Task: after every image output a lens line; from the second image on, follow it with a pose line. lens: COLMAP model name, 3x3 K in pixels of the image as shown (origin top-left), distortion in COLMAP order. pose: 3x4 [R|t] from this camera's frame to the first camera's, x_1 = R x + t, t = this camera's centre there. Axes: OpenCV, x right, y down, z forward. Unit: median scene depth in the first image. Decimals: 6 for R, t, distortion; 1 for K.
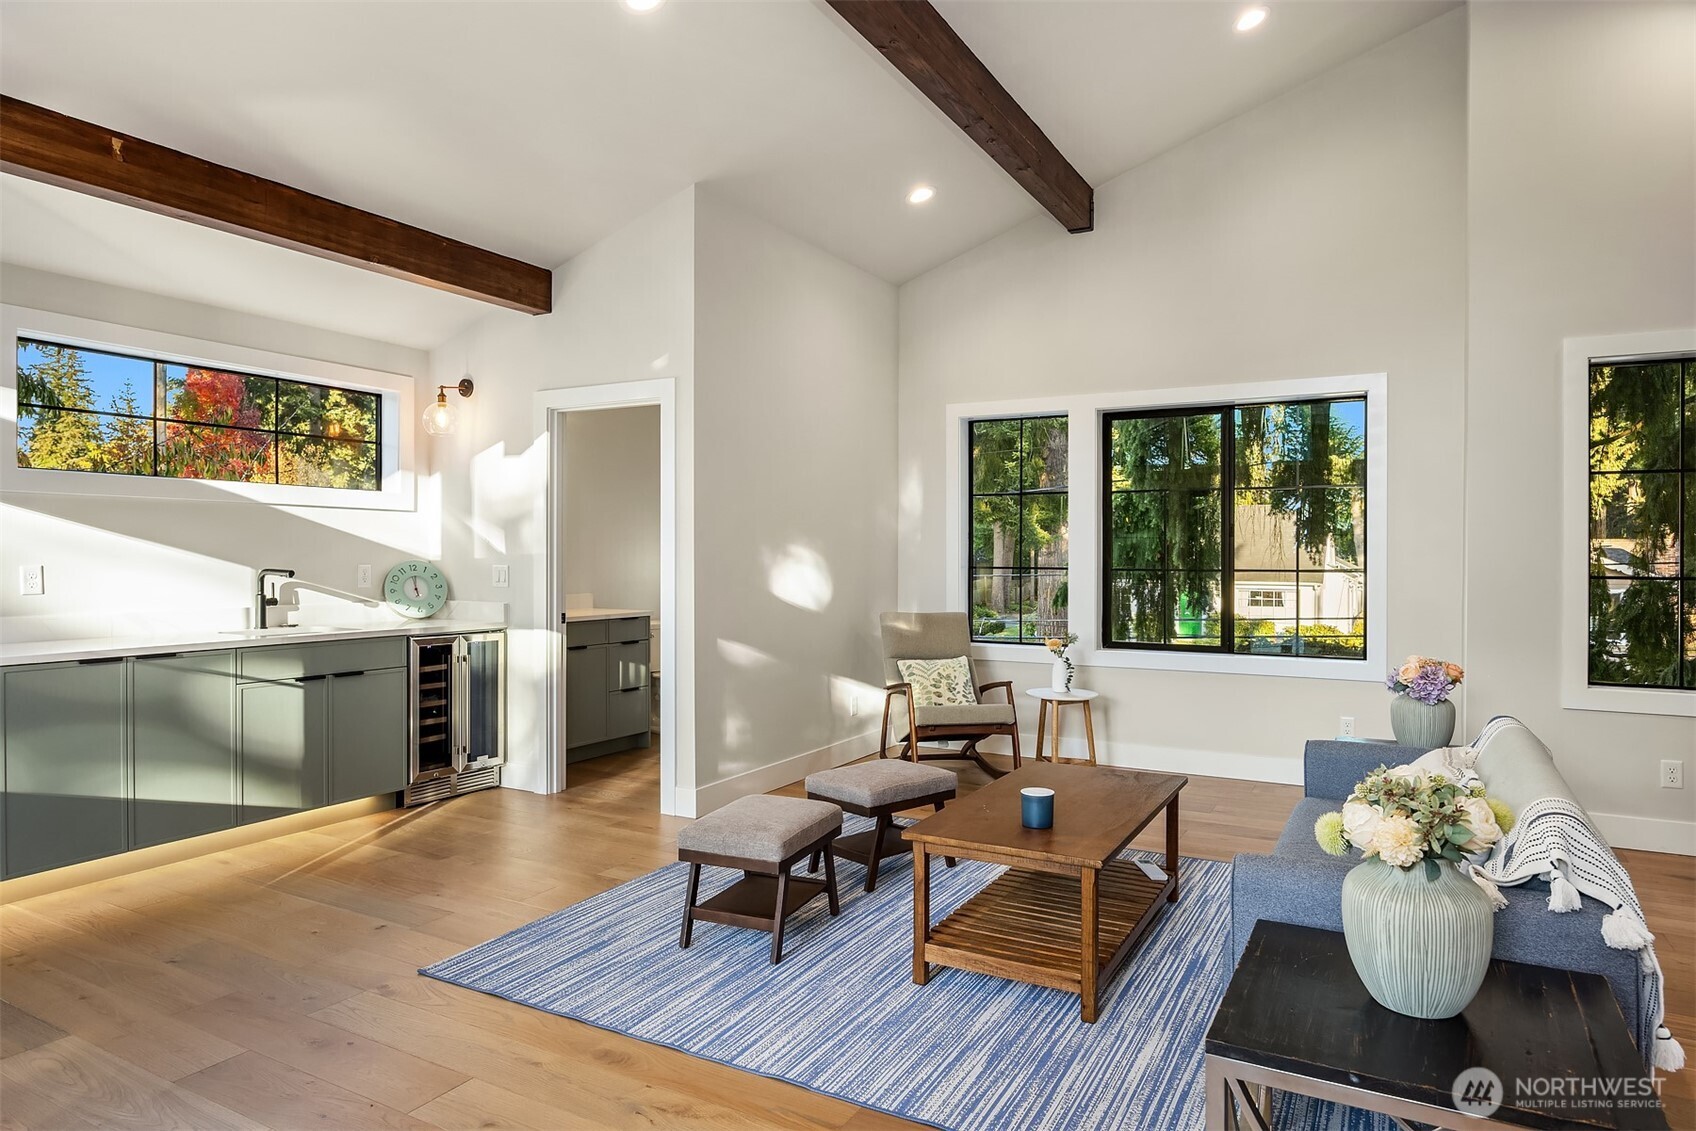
lens RADIAL K [[1023.3, 0, 845.0], [0, 1023.3, 562.1], [0, 0, 1]] dist [-0.000908, 0.000118]
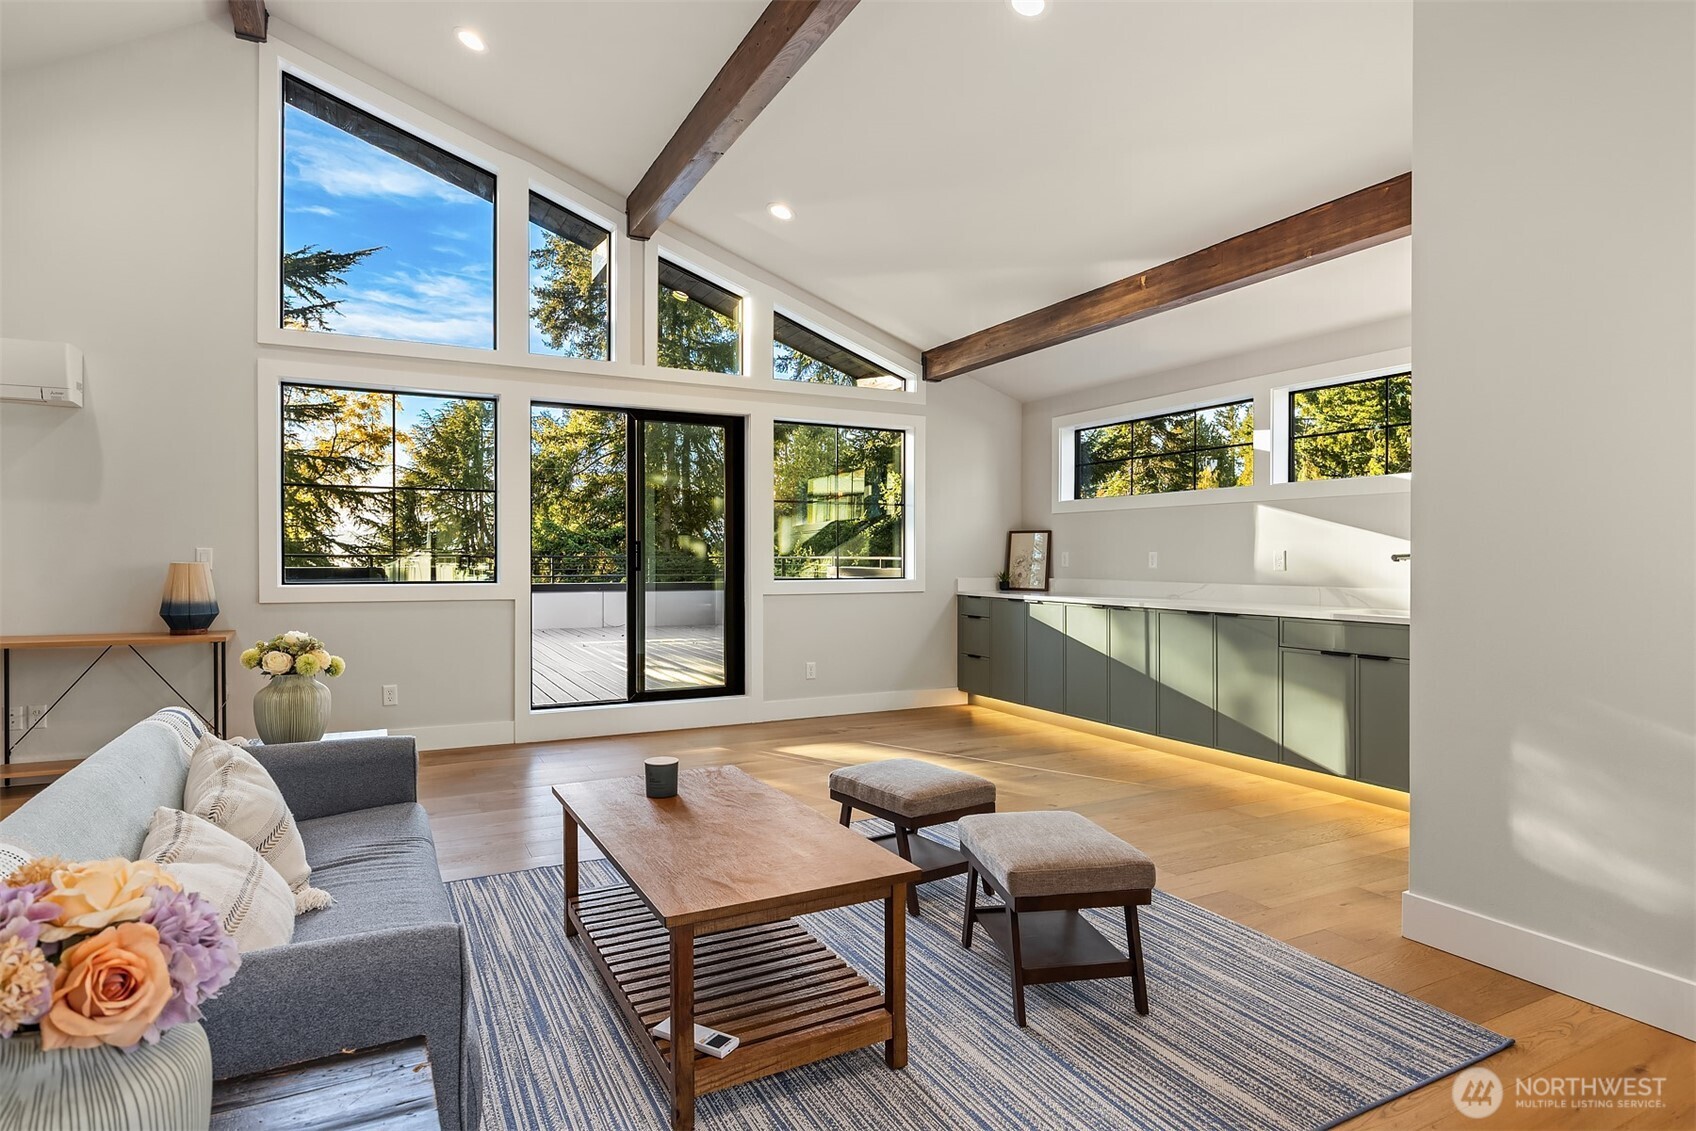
lens RADIAL K [[915.2, 0, 847.1], [0, 915.2, 565.8], [0, 0, 1]] dist [0.002597, 0.000164]
pose [[-0.547495, -0.002527, -0.836805, 0.833423], [-0.006050, 0.999981, 0.000939, 0.035579], [0.836787, 0.005577, -0.547500, 1.637239]]
